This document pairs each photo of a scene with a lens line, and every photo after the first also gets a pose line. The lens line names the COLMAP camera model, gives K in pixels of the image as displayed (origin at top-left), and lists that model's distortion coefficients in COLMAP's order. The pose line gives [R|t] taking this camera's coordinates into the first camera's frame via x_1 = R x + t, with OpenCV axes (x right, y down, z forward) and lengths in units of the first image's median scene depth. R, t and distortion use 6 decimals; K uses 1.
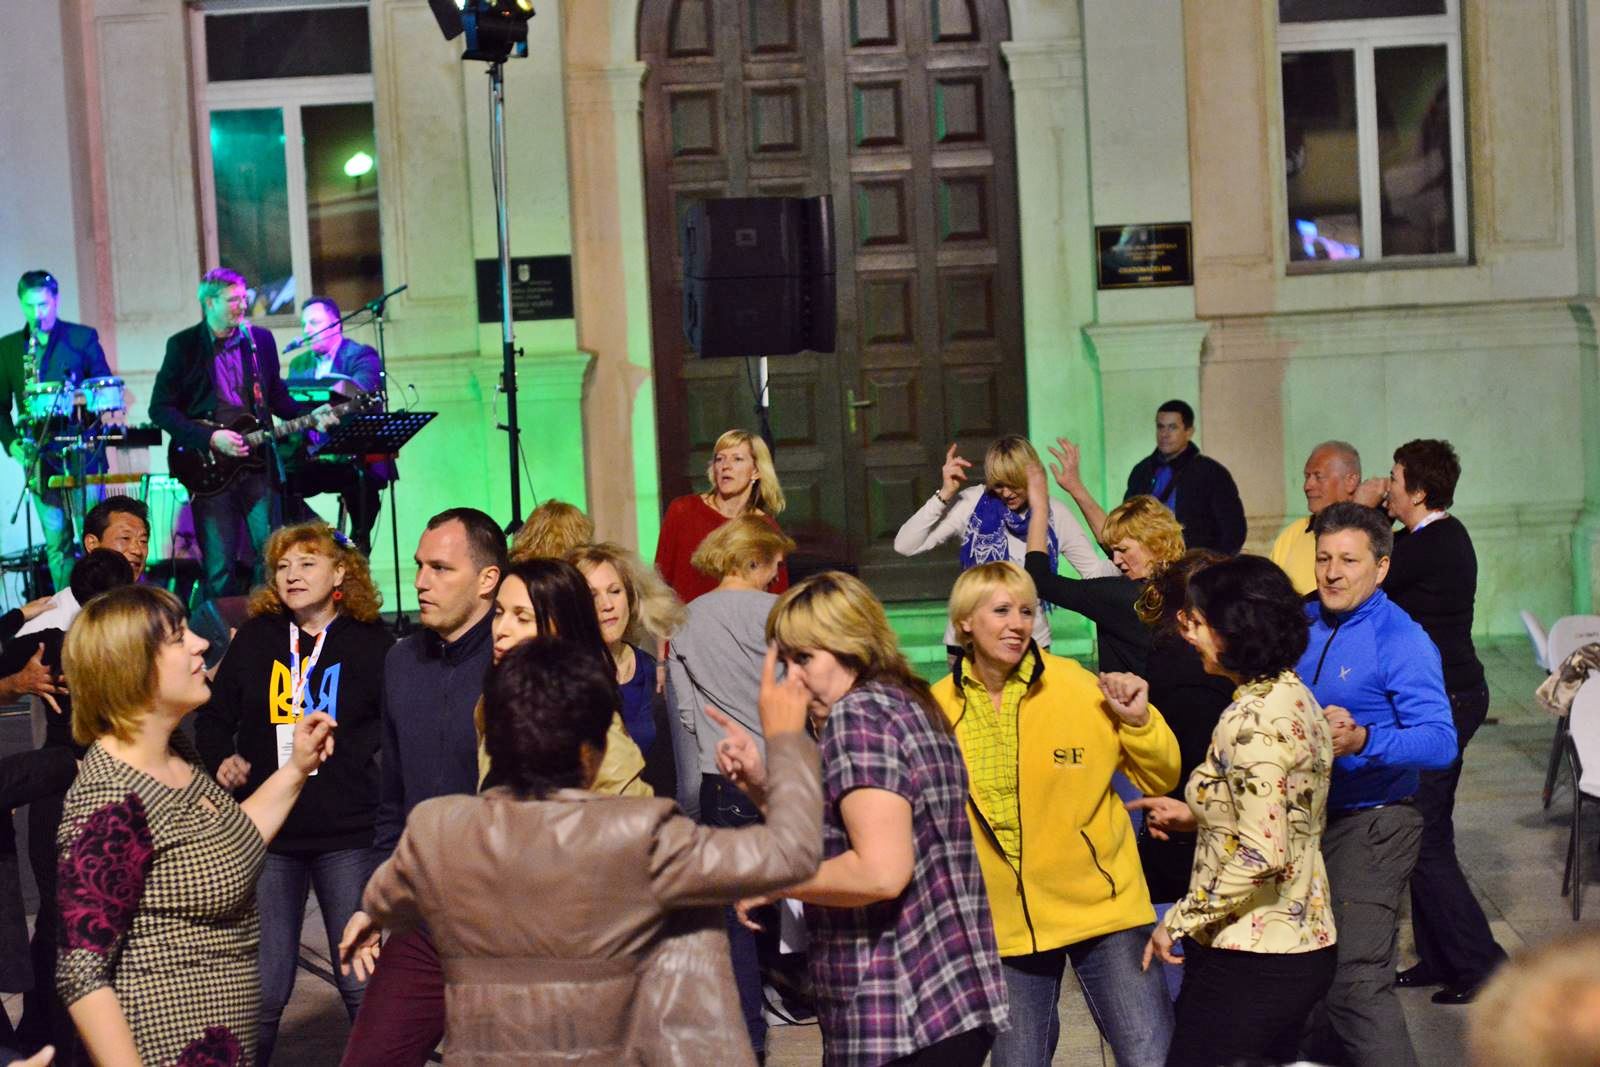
lens RADIAL K [[3631.9, 0, 800.0], [0, 3631.9, 533.5], [0, 0, 1]] dist [-0.013477, 0.144487]
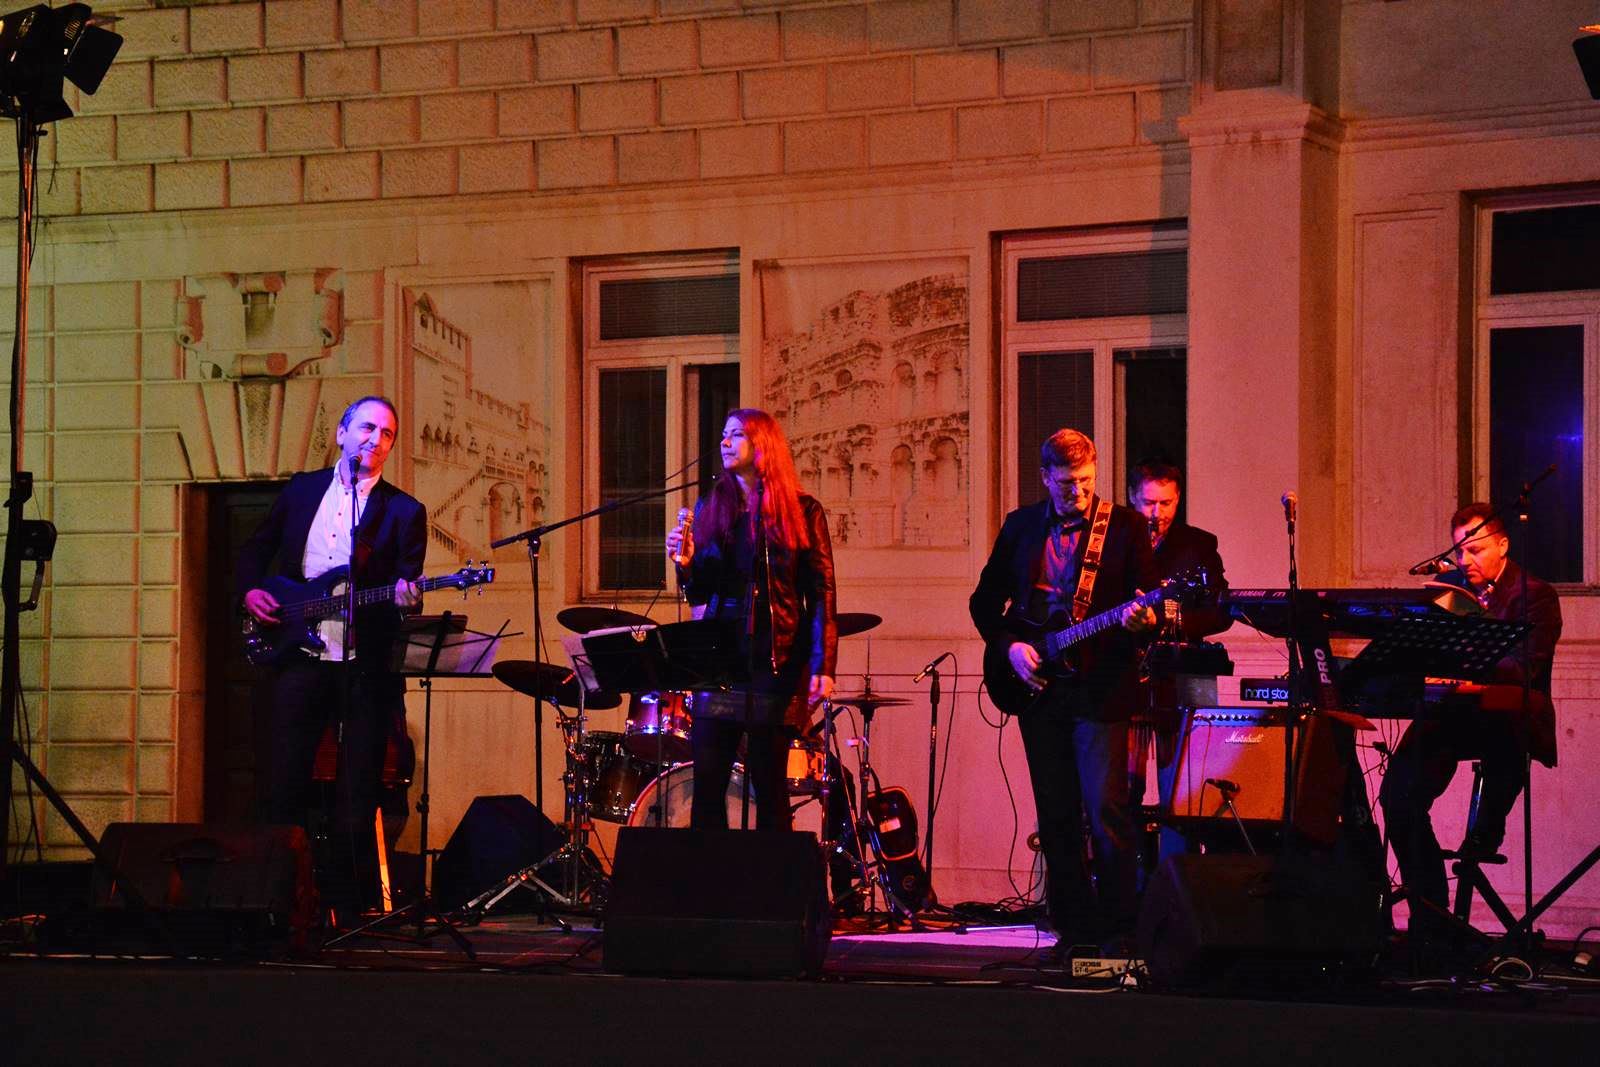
lens RADIAL K [[3568.8, 0, 800.0], [0, 3568.8, 533.5], [0, 0, 1]] dist [0.583307, 0.137586]
pose [[0.903714, 0.038985, -0.426358, 0.049661], [-0.085847, 0.992121, -0.091245, 0.017934], [0.419441, 0.119060, 0.899941, 0.211048]]
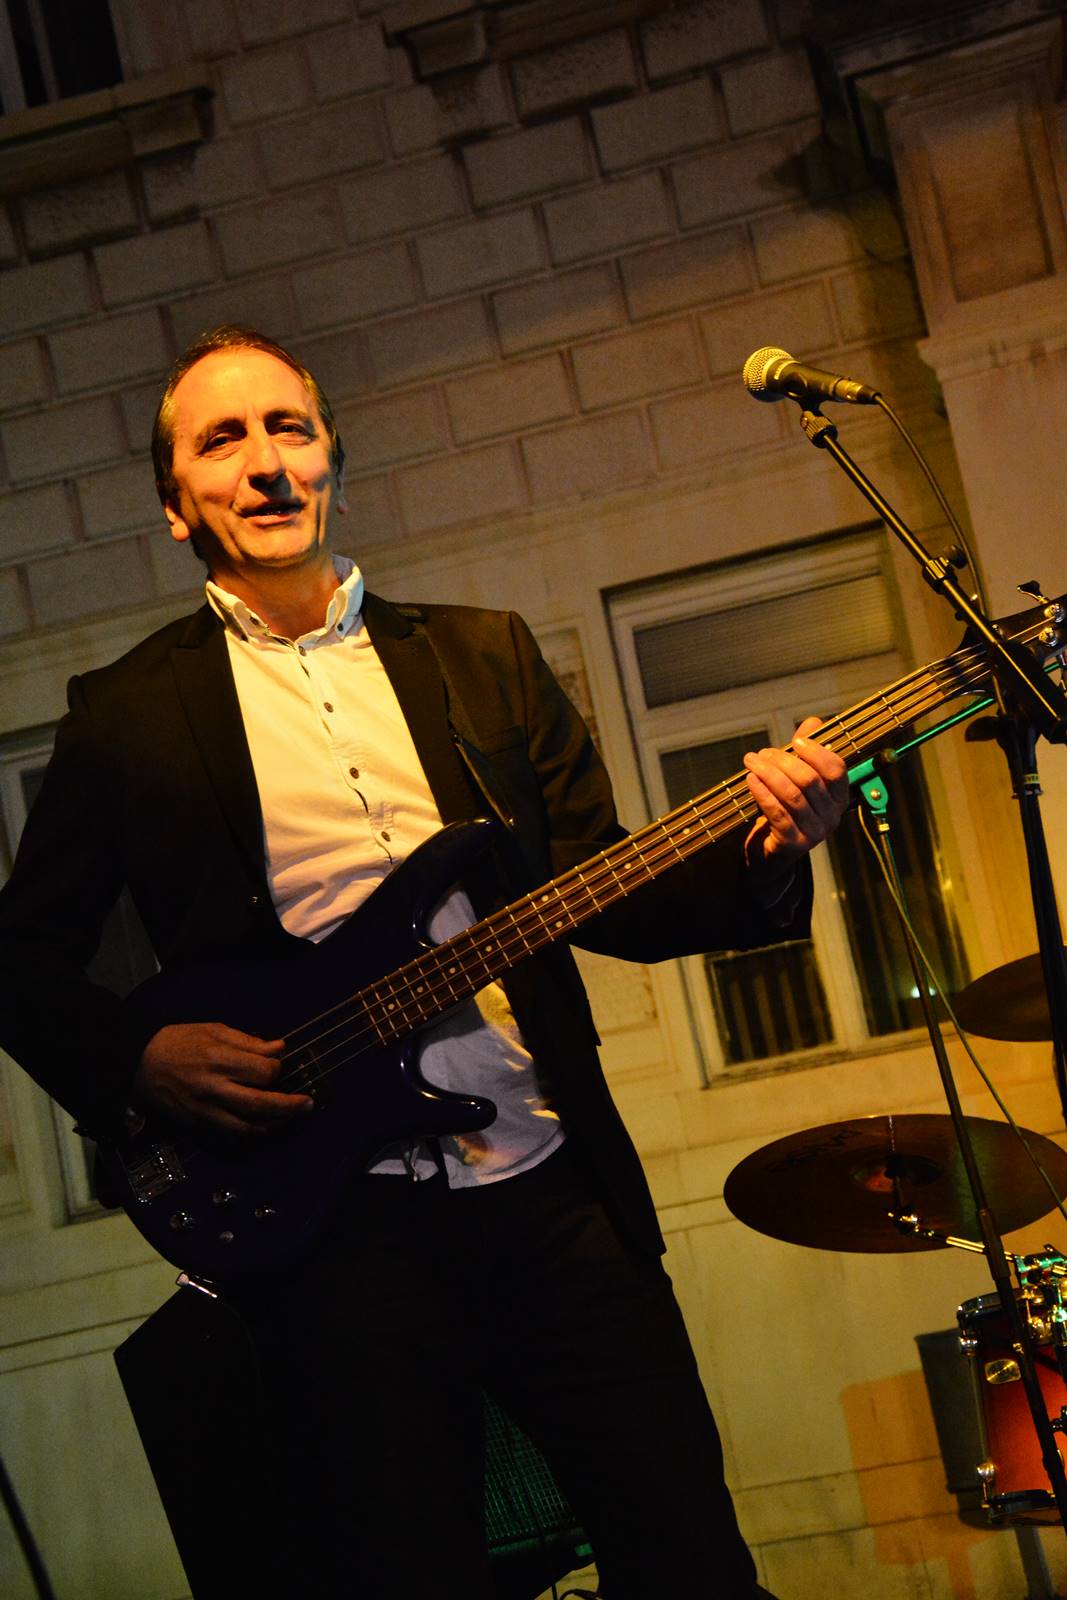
lens RADIAL K [[2770.0, 0, 534.7], [0, 2770.0, 795.9], [0, 0, 1]] dist [0.264295, 0.115609]
pose [[0.972935, -0.164810, -0.161970, -0.231906], [0.126202, 0.966150, -0.225007, 0.005495], [0.193571, 0.198476, 0.960800, 0.552643]]
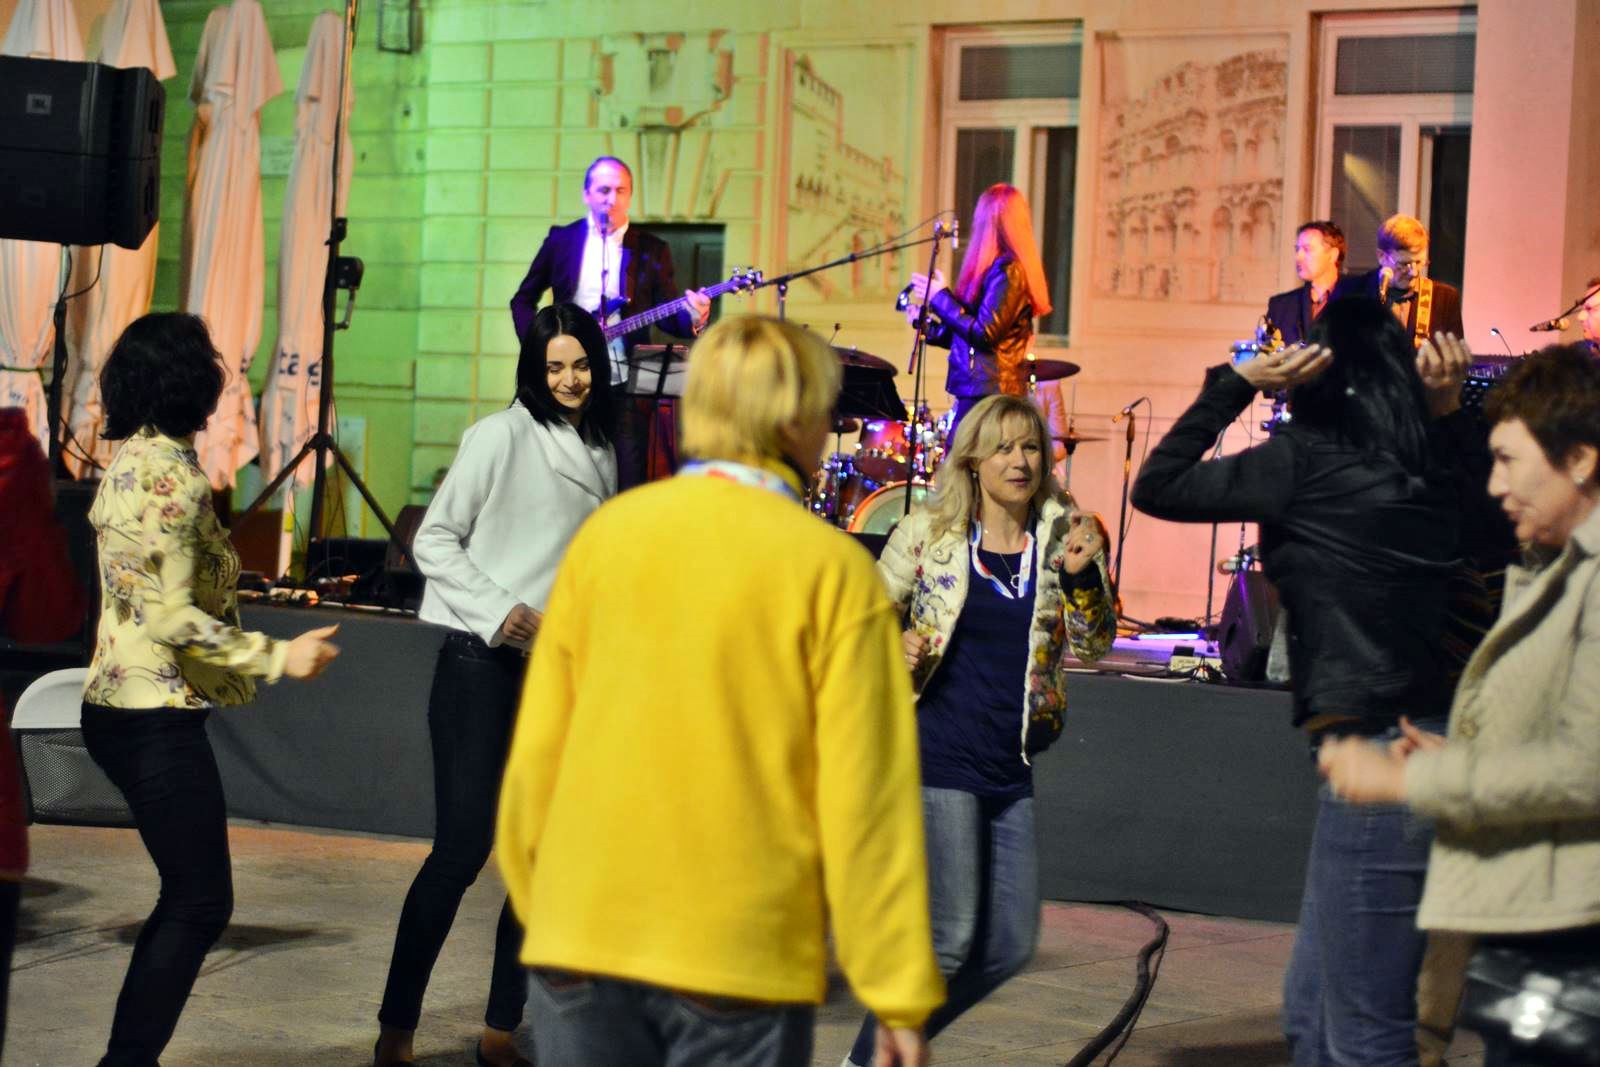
lens RADIAL K [[3631.9, 0, 800.0], [0, 3631.9, 533.5], [0, 0, 1]] dist [-0.013477, 0.144487]
pose [[0.825456, 0.108638, -0.553914, 0.151007], [-0.132603, 0.991164, -0.003212, 0.017522], [0.548671, 0.076102, 0.832568, 0.151906]]
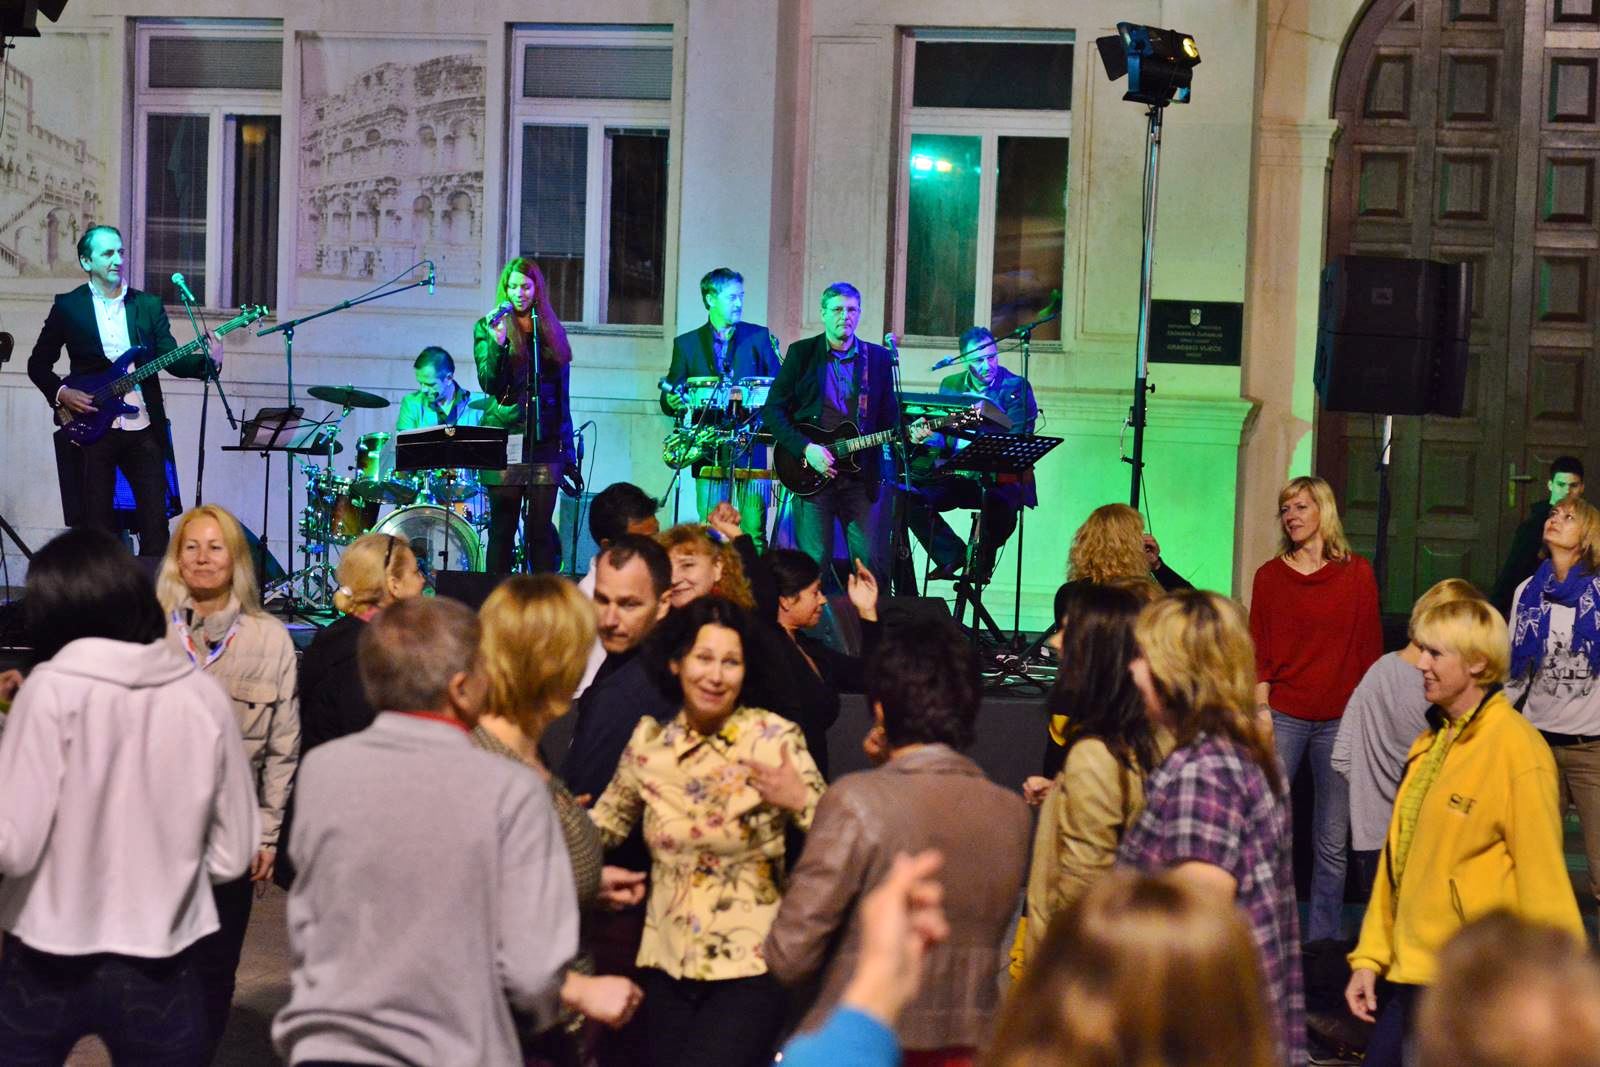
lens RADIAL K [[3631.9, 0, 800.0], [0, 3631.9, 533.5], [0, 0, 1]] dist [-0.013477, 0.144487]
pose [[0.974810, 0.101260, -0.198723, 0.024180], [-0.103765, 0.994599, -0.002206, 0.002353], [0.197427, 0.022771, 0.980053, -0.016879]]
